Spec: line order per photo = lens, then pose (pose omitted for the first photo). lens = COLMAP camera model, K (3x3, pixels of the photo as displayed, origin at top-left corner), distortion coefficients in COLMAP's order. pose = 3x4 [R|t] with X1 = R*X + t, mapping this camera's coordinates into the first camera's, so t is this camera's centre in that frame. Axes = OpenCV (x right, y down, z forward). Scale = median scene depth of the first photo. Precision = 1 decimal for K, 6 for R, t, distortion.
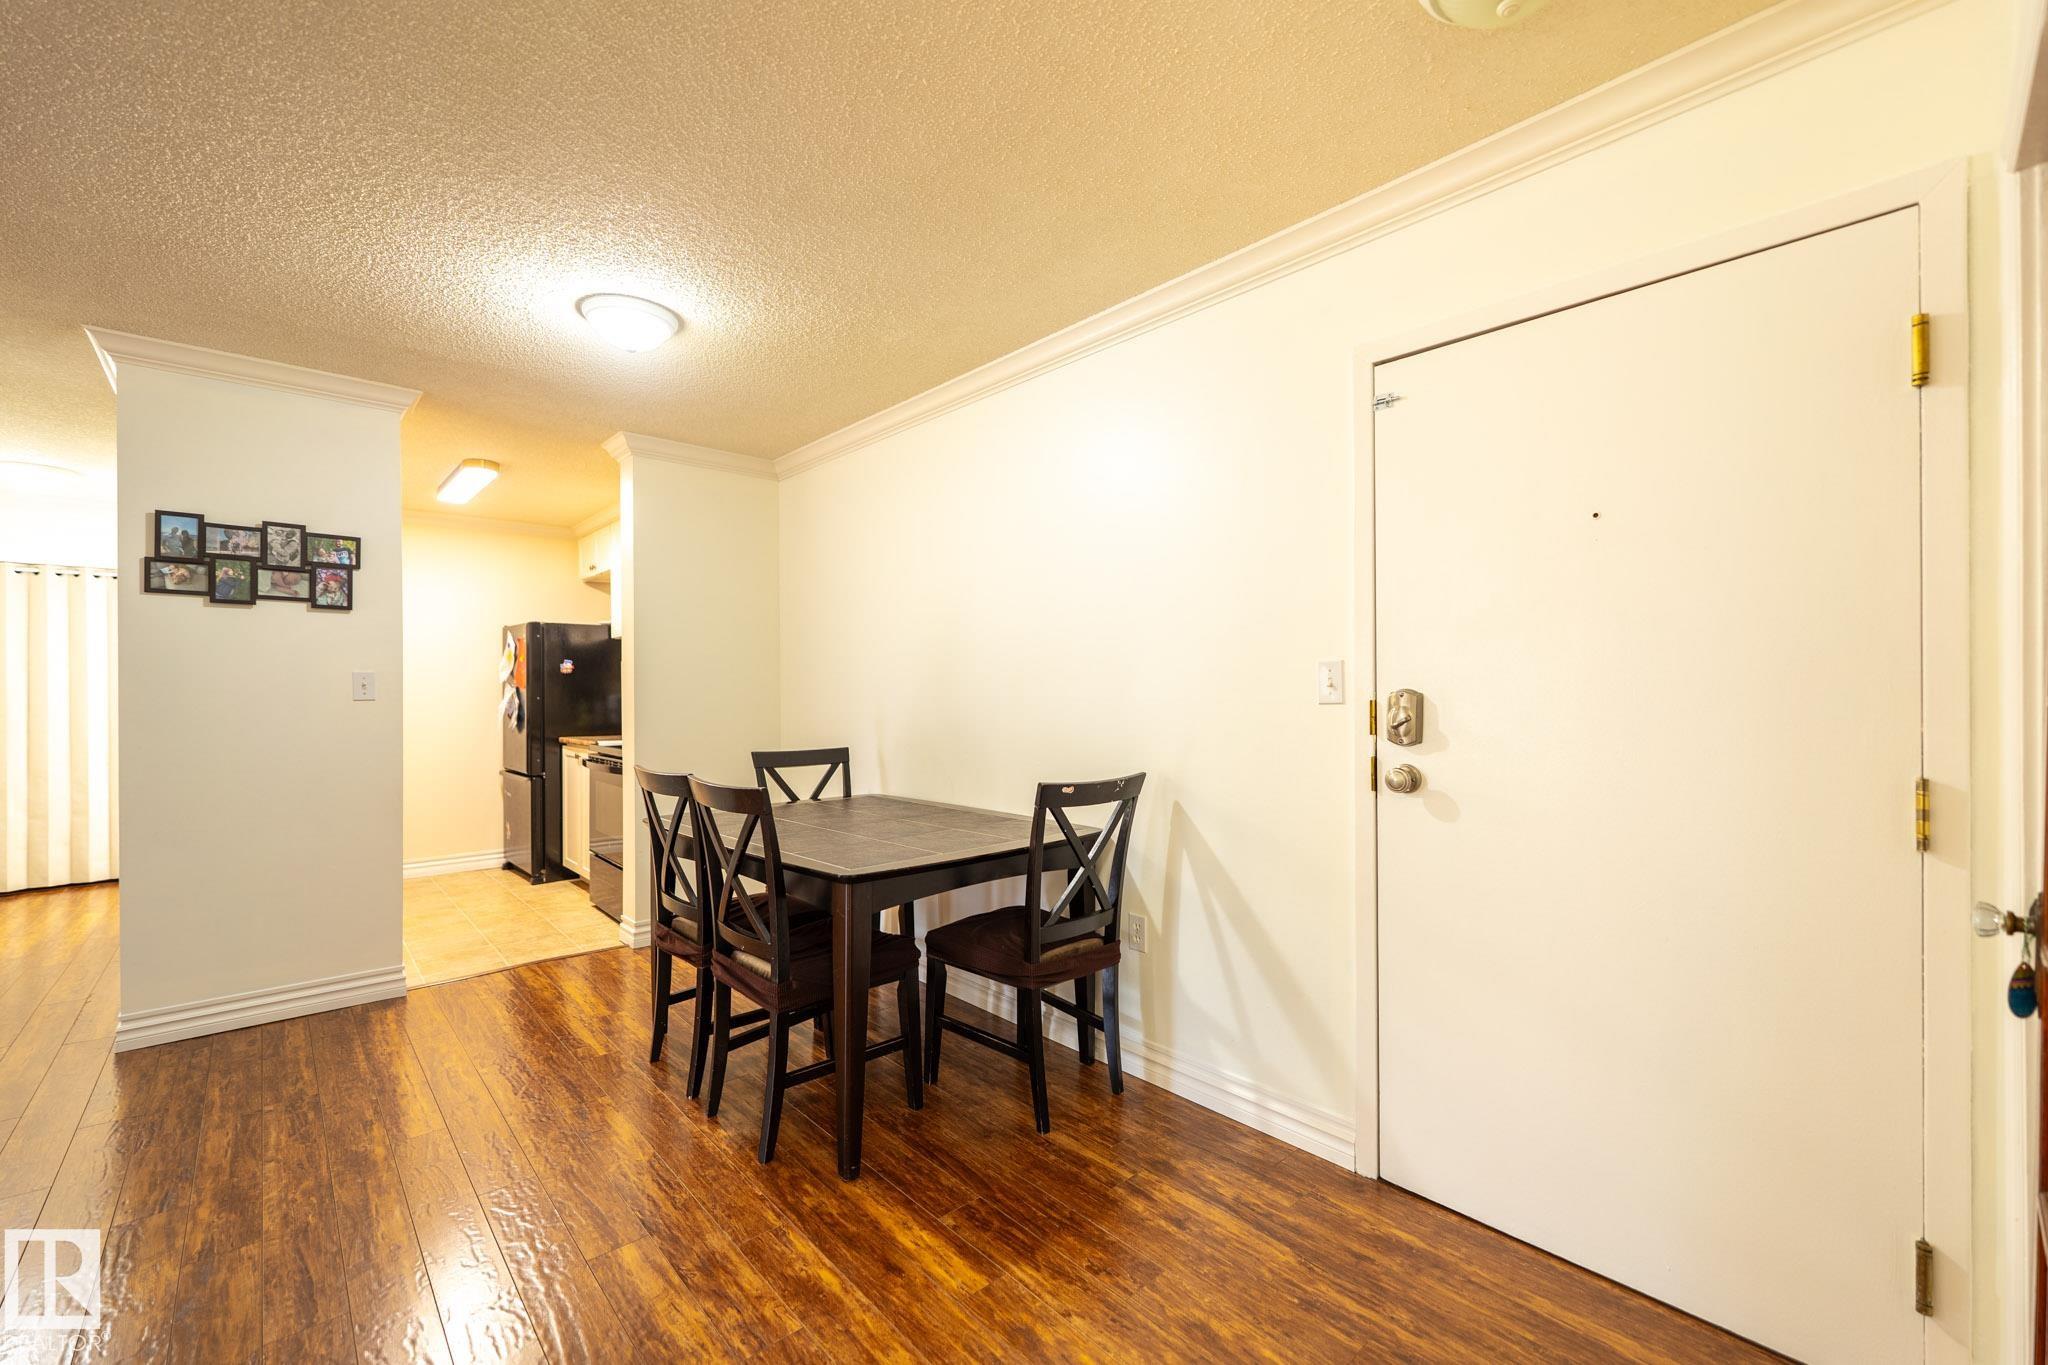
lens RADIAL K [[827.0, 0, 1018.2], [0, 827.0, 693.0], [0, 0, 1]] dist [-0.000875, -0.000221]
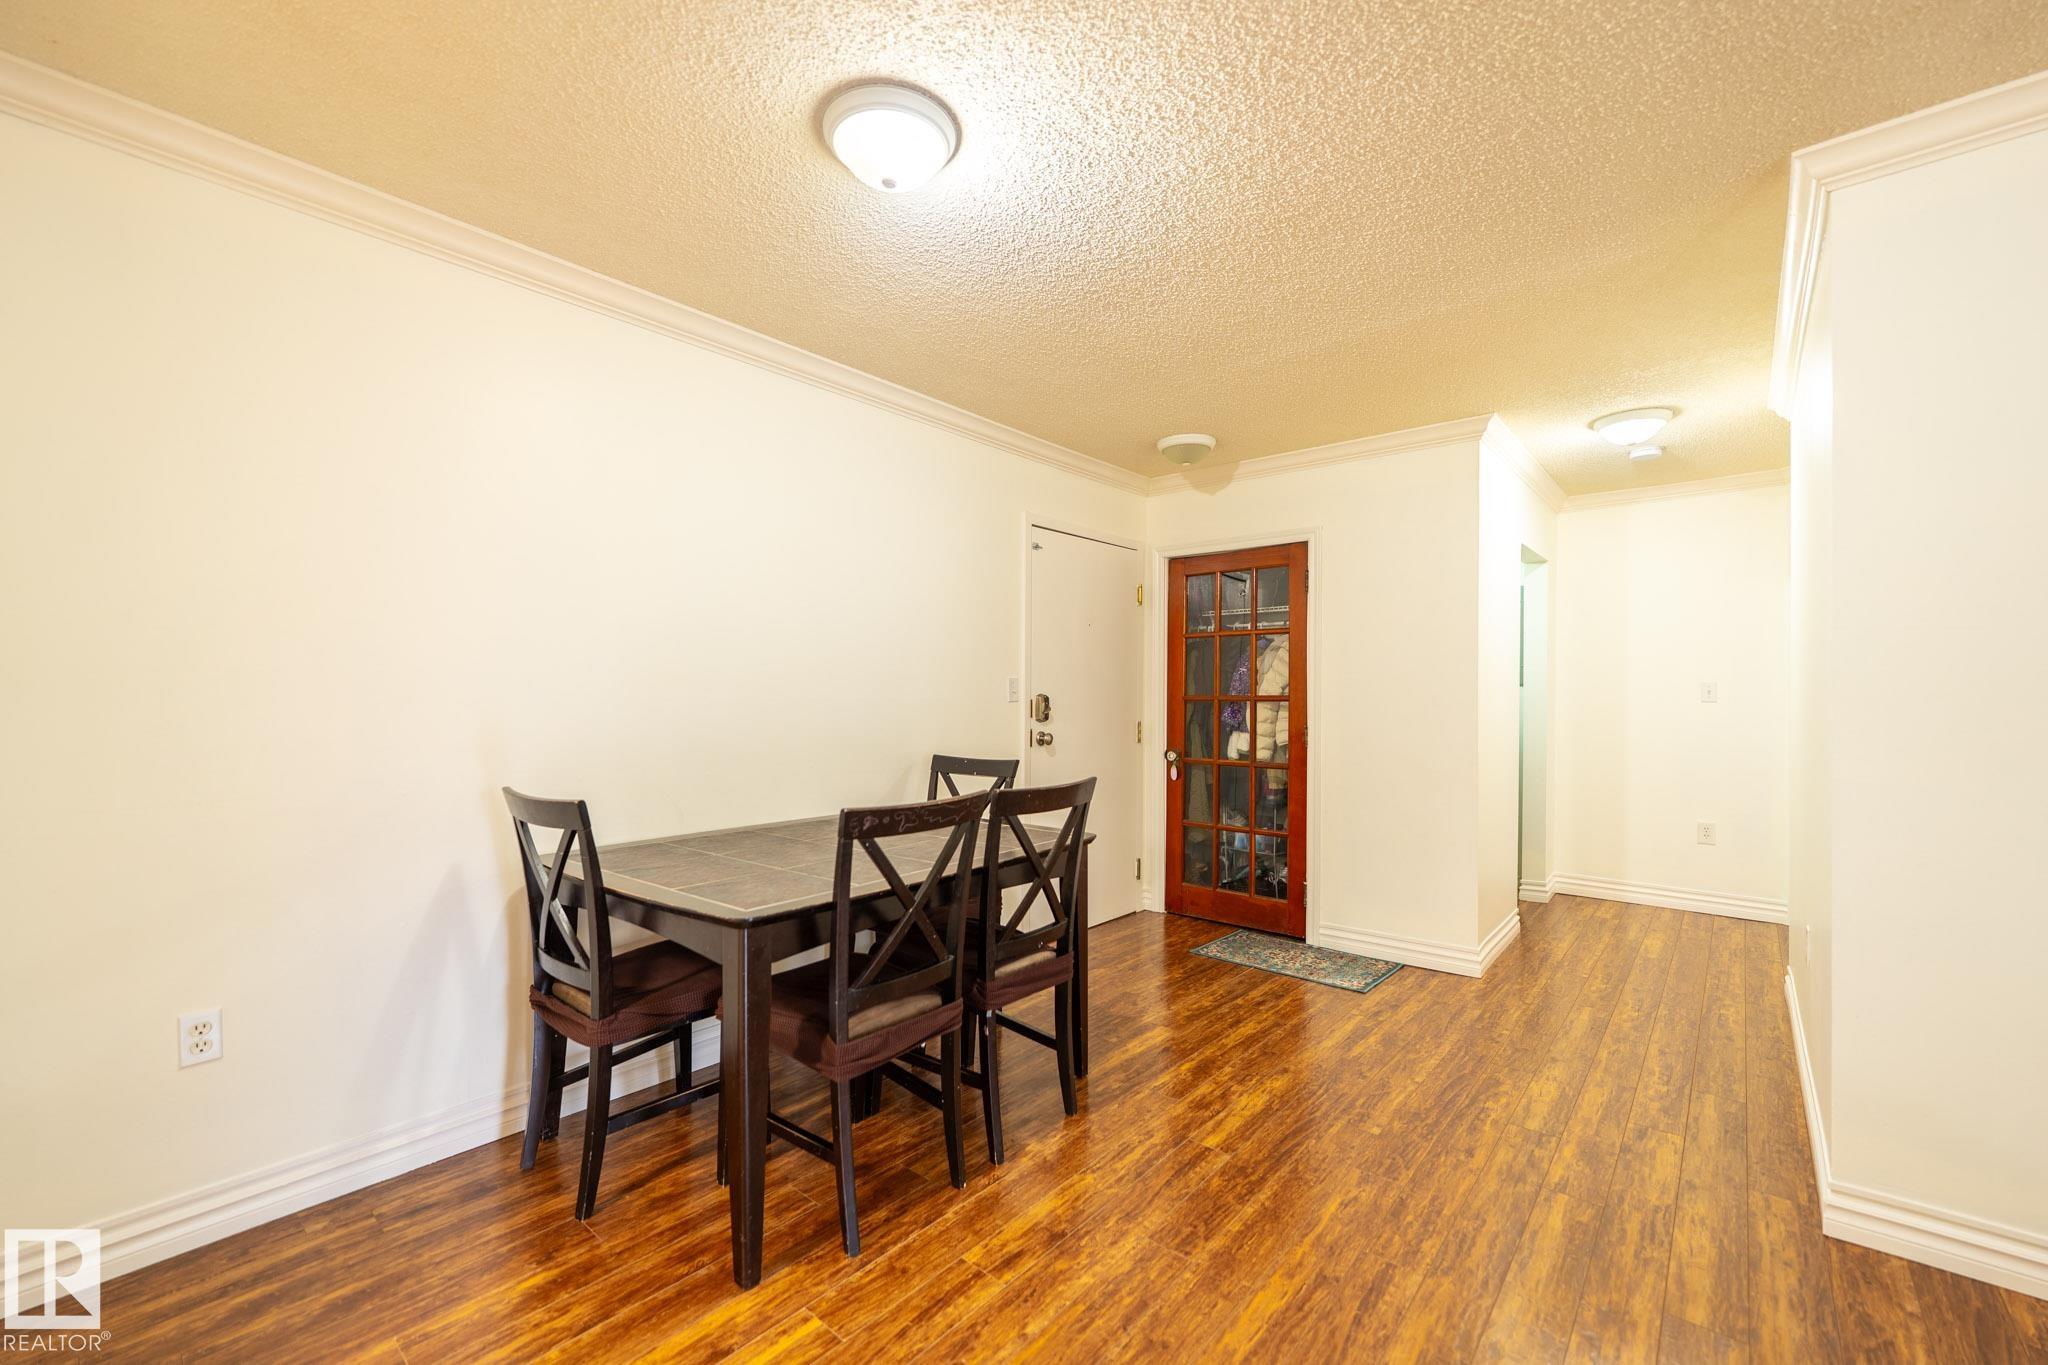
lens RADIAL K [[829.6, 0, 1019.5], [0, 829.6, 690.5], [0, 0, 1]] dist [0.000420, -0.000627]
pose [[-0.117913, 0.006352, 0.993004, -0.976128], [-0.001761, 0.999977, -0.006606, 0.000299], [-0.993022, -0.002528, -0.117899, 0.829503]]
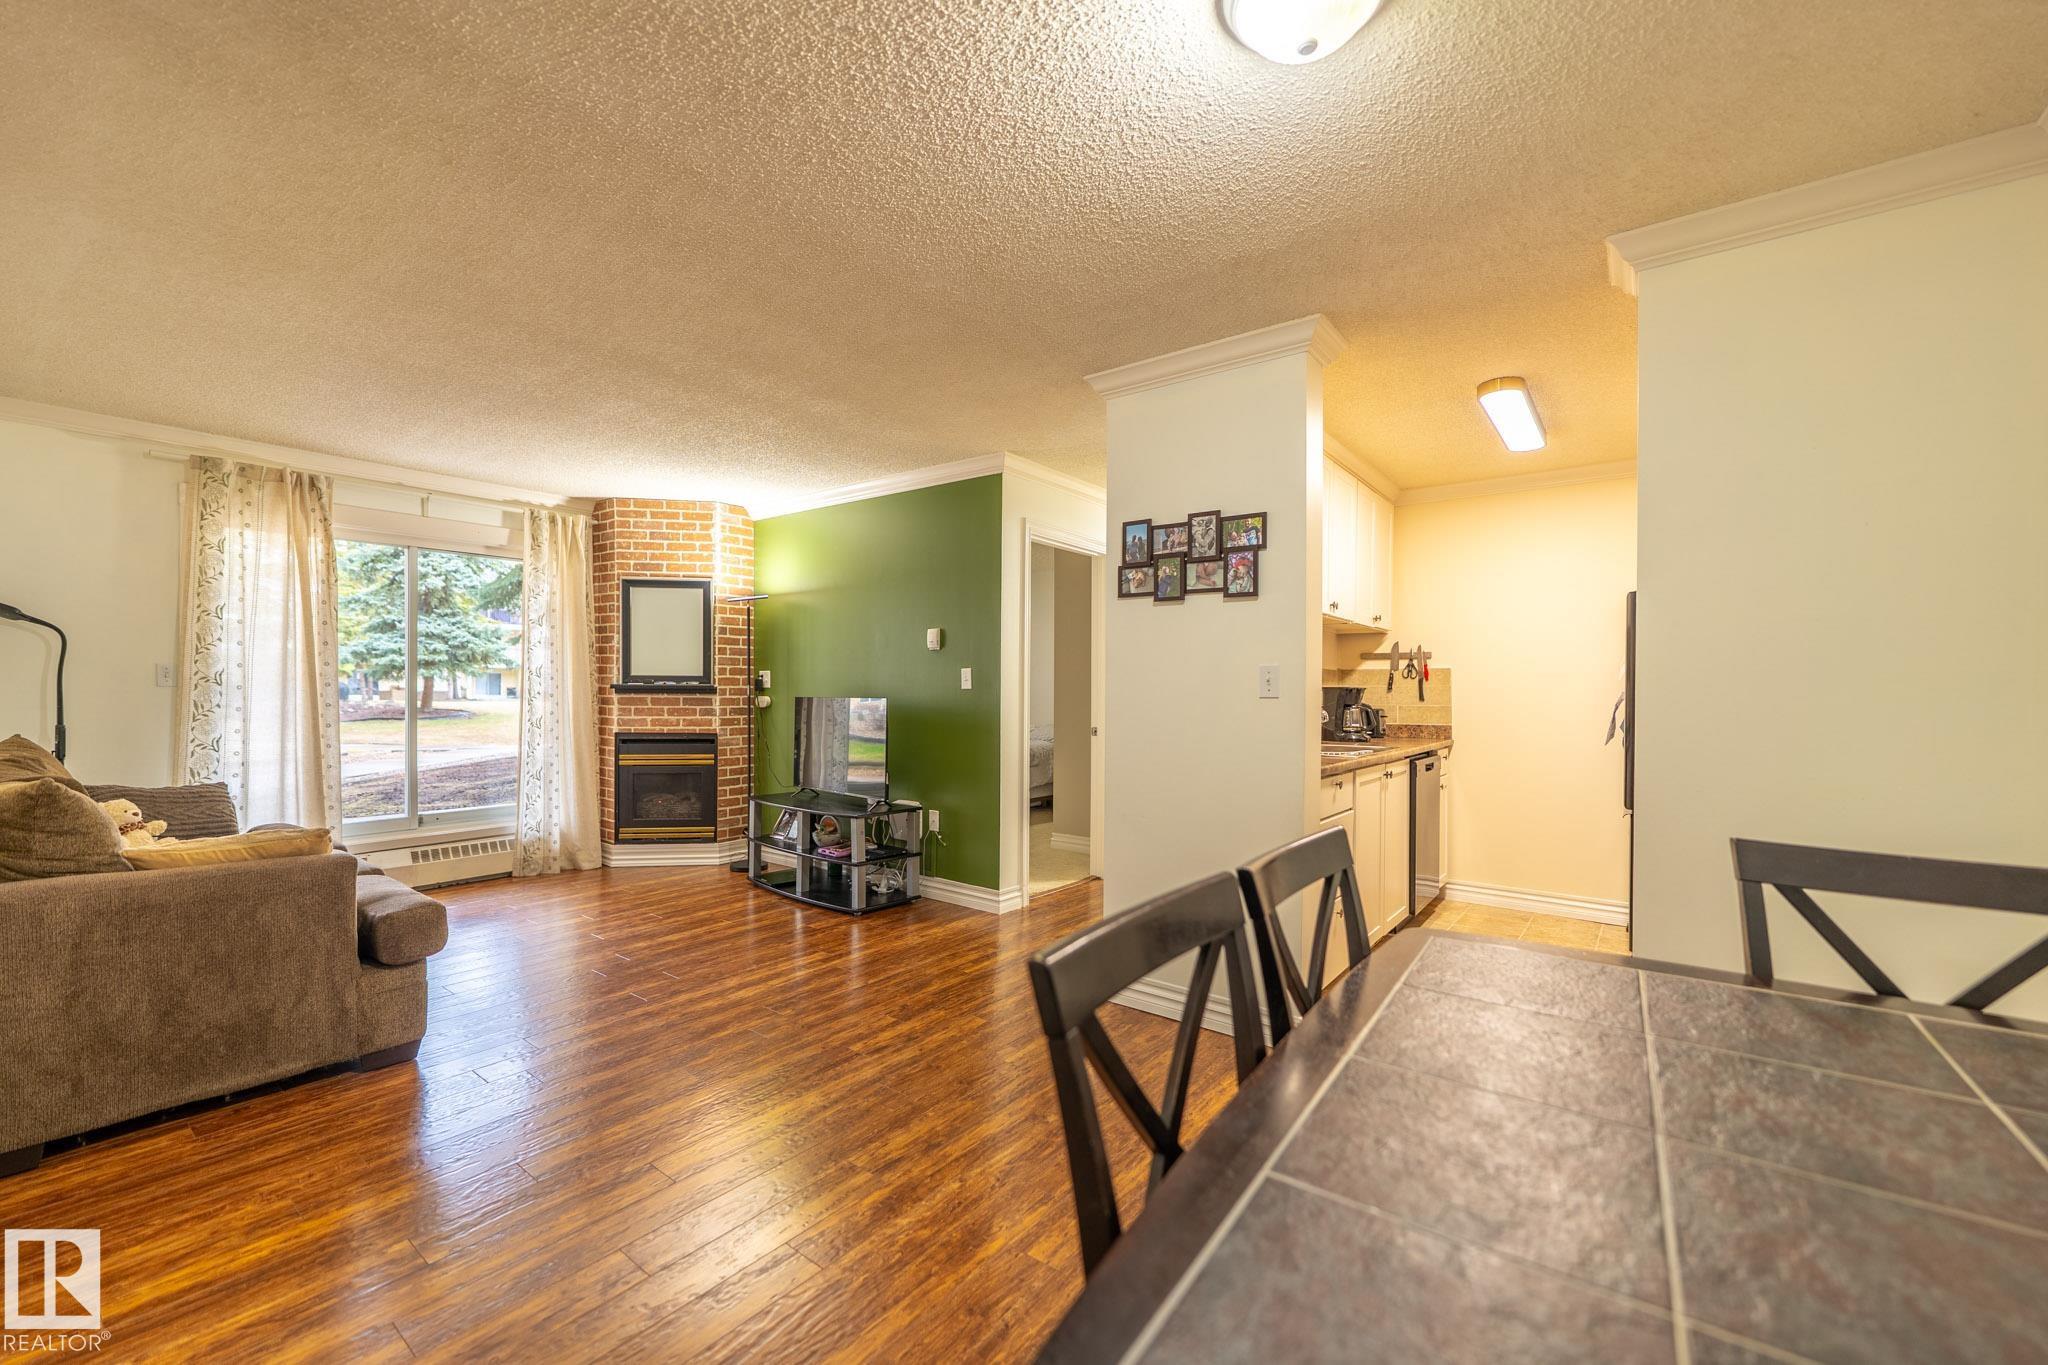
lens RADIAL K [[829.6, 0, 1019.5], [0, 829.6, 690.5], [0, 0, 1]] dist [0.000420, -0.000627]
pose [[0.170340, 0.007317, -0.985358, 0.027648], [-0.009759, 0.999936, 0.005739, -0.001387], [0.985337, 0.008638, 0.170401, 0.621155]]
